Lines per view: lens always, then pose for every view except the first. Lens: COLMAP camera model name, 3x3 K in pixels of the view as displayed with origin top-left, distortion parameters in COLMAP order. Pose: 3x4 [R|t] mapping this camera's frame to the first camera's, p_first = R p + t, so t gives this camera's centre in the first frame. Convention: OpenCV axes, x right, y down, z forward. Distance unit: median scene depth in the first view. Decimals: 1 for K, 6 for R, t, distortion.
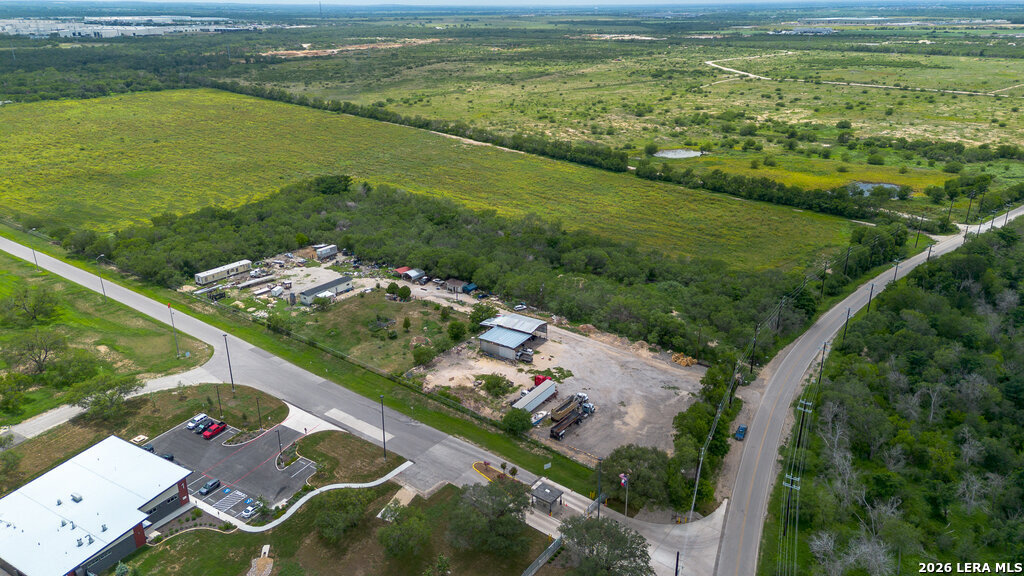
lens RADIAL K [[724.4, 0, 510.0], [0, 724.4, 295.0], [0, 0, 1]] dist [0.074296, -0.038733]
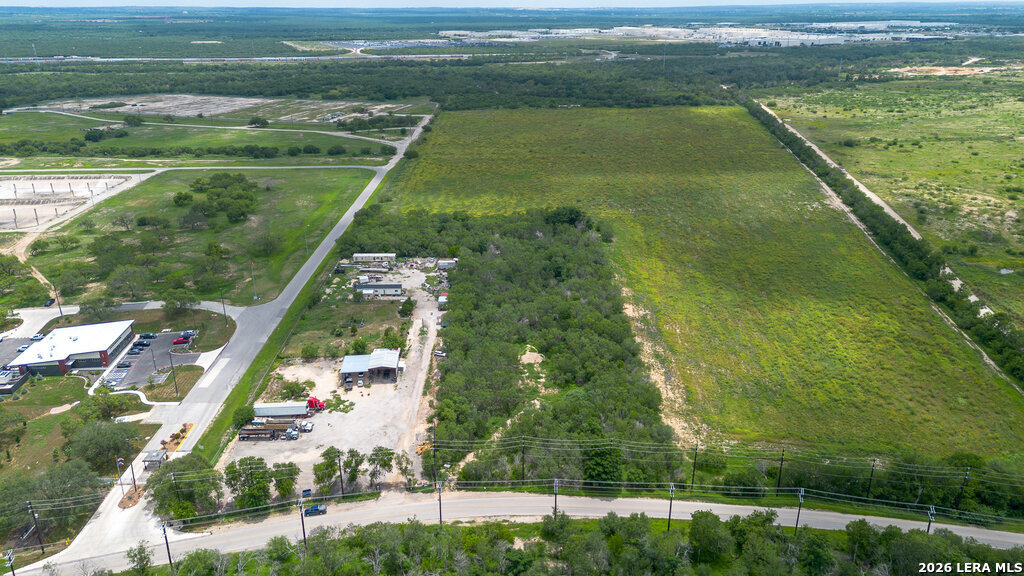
lens RADIAL K [[724.4, 0, 508.6], [0, 724.4, 289.1], [0, 0, 1]] dist [0.074296, -0.038733]
pose [[0.604770, 0.289208, -0.742032, 0.841911], [-0.293709, 0.947050, 0.129735, -0.242239], [0.740262, 0.139482, 0.657691, 0.324684]]
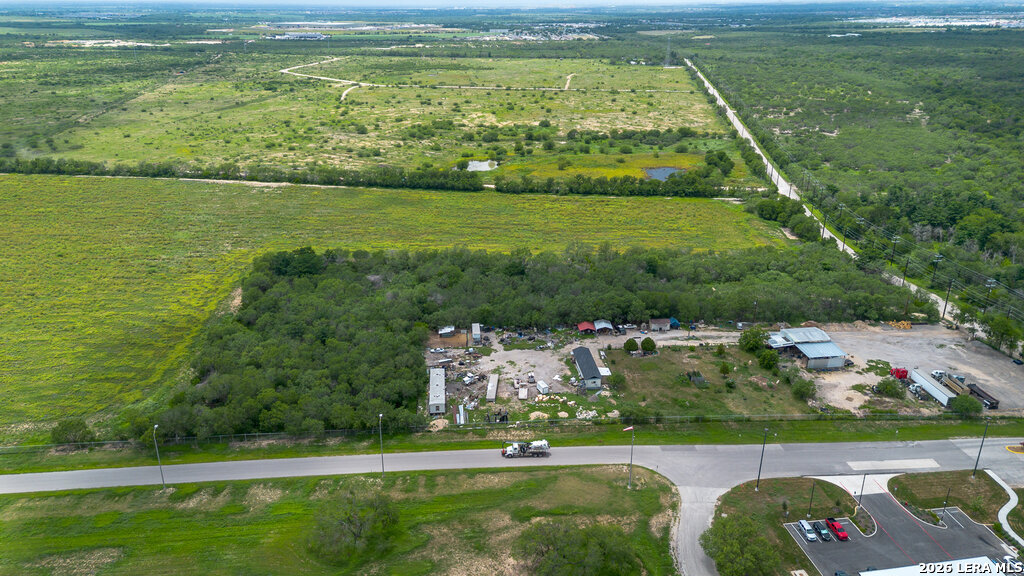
lens RADIAL K [[724.4, 0, 512.7], [0, 724.4, 295.6], [0, 0, 1]] dist [0.074296, -0.038733]
pose [[0.748135, -0.245401, 0.616501, -0.840179], [0.245266, 0.965570, 0.086715, -0.189400], [-0.616554, 0.086332, 0.782565, 0.361886]]
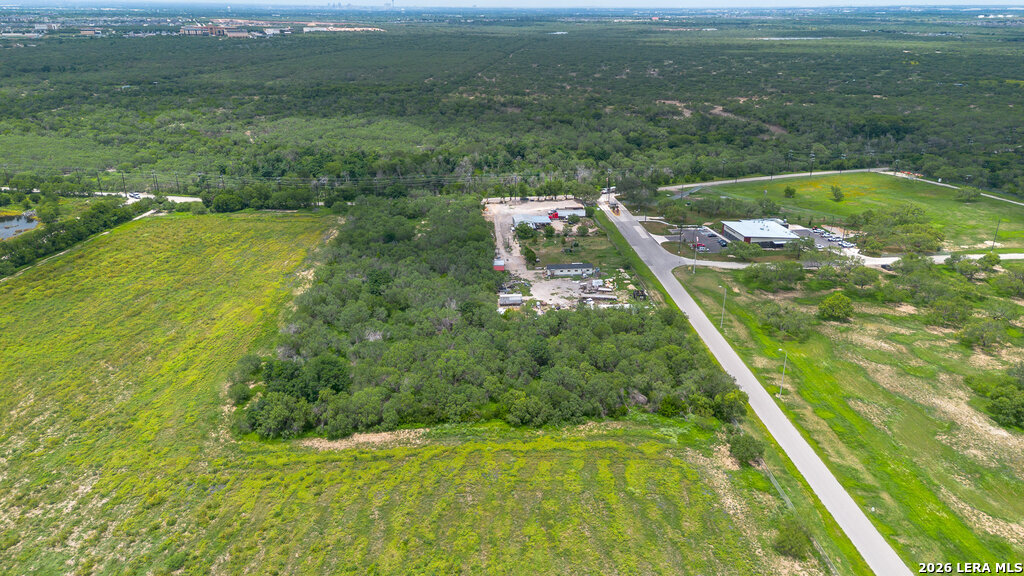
lens RADIAL K [[724.4, 0, 510.9], [0, 724.4, 282.7], [0, 0, 1]] dist [0.074296, -0.038733]
pose [[-0.654942, -0.267025, 0.706929, -1.067166], [0.279622, 0.783453, 0.554989, -0.703331], [-0.702042, 0.561159, -0.438450, 1.627388]]
